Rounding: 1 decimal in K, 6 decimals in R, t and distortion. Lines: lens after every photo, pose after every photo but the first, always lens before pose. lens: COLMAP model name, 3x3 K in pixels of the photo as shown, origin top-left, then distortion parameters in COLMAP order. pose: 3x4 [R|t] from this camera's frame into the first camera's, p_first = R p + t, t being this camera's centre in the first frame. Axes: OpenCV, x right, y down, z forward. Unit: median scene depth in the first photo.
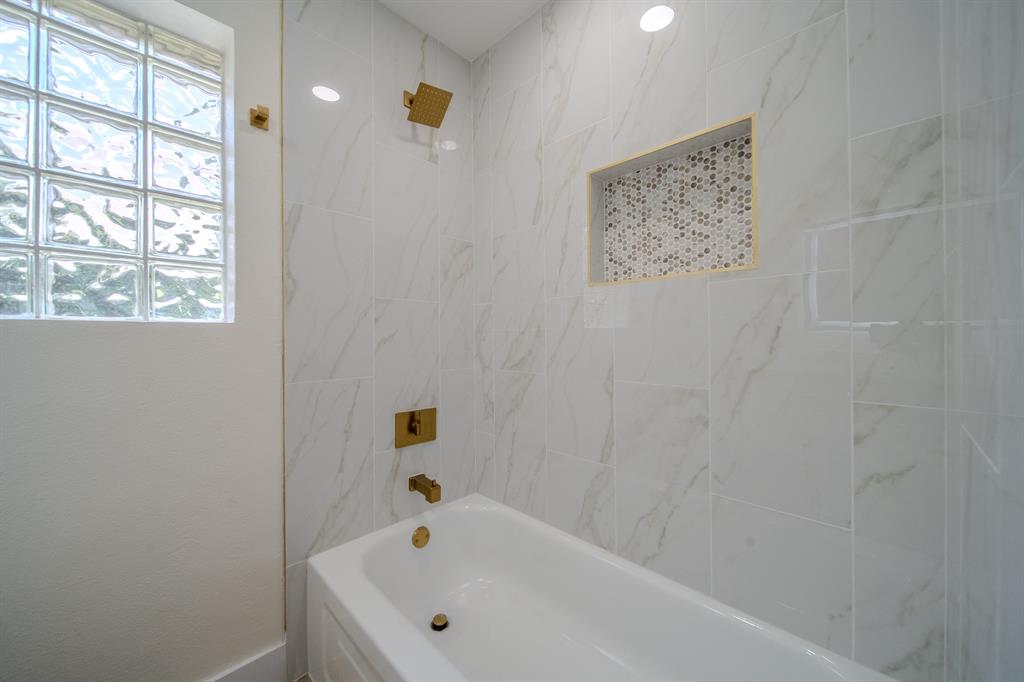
lens RADIAL K [[376.1, 0, 514.1], [0, 376.1, 333.8], [0, 0, 1]] dist [-0.002898, -0.000531]
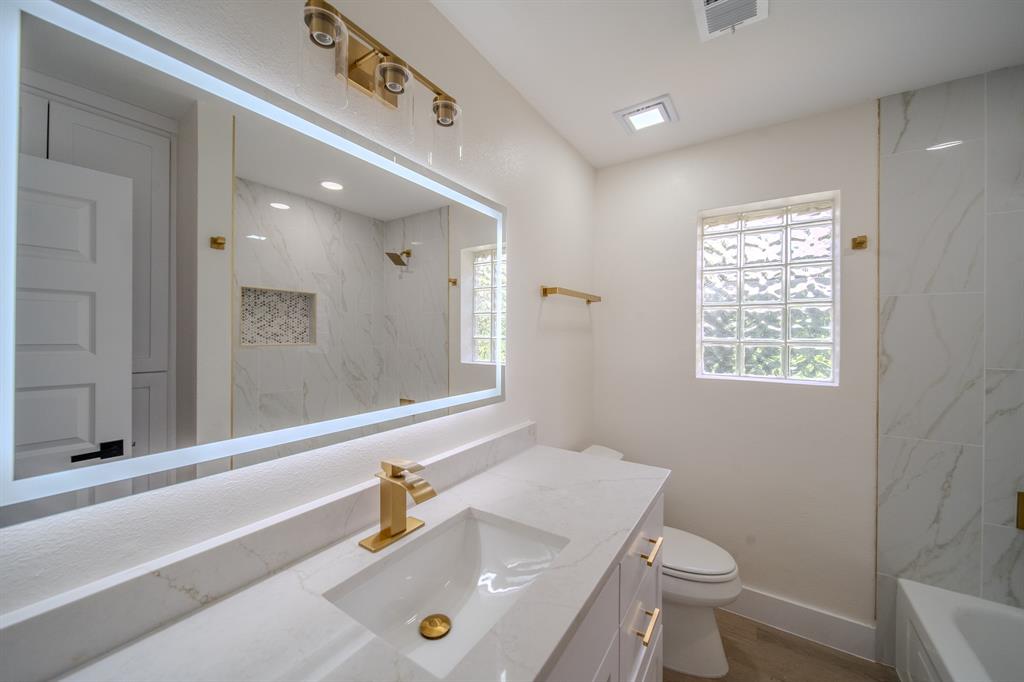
lens RADIAL K [[376.1, 0, 514.1], [0, 376.1, 333.8], [0, 0, 1]] dist [-0.002898, -0.000531]
pose [[0.191083, 0.010356, -0.981519, 0.432678], [-0.004727, 0.999942, 0.009630, -0.226230], [0.981563, 0.002800, 0.191121, -0.510238]]
